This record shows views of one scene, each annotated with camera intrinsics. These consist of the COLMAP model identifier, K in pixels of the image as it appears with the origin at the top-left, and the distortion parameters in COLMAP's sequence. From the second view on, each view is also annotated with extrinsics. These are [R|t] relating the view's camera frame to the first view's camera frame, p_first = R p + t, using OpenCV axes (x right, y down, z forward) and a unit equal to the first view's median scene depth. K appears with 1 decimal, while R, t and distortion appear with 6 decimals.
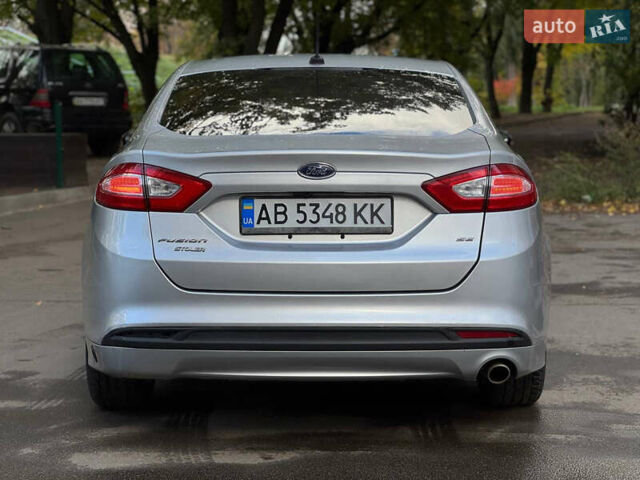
lens RADIAL K [[1335.0, 0, 320.0], [0, 1335.0, 240.0], [0, 0, 1]] dist [0.014108, 0.742145]
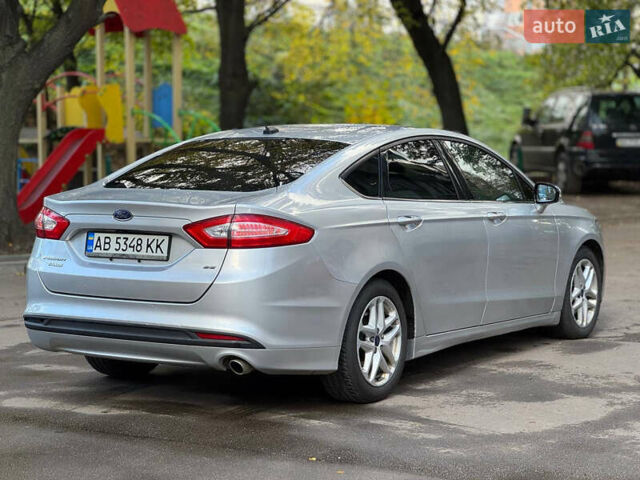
lens RADIAL K [[1335.0, 0, 320.0], [0, 1335.0, 240.0], [0, 0, 1]] dist [0.014108, 0.742145]
pose [[0.850615, 0.038038, -0.524411, 0.935097], [-0.050905, 0.998652, -0.010134, -0.020636], [0.523318, 0.035315, 0.851405, -0.123350]]
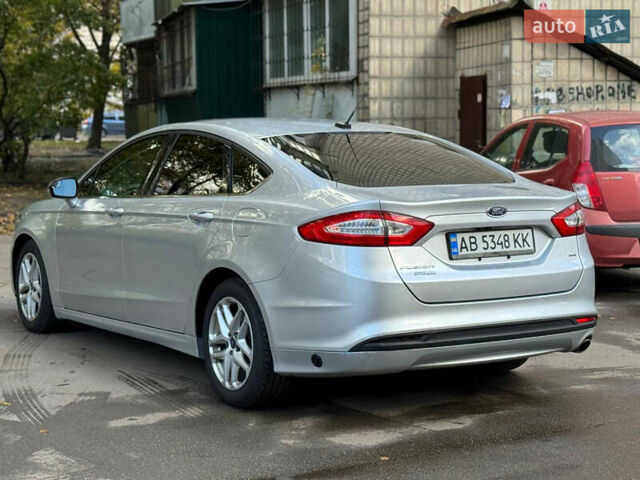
lens RADIAL K [[1335.0, 0, 320.0], [0, 1335.0, 240.0], [0, 0, 1]] dist [0.014108, 0.742145]
pose [[0.842929, -0.048962, 0.535793, -0.903561], [0.060932, 0.998131, -0.004648, -0.026519], [-0.534564, 0.036565, 0.844337, -0.082736]]
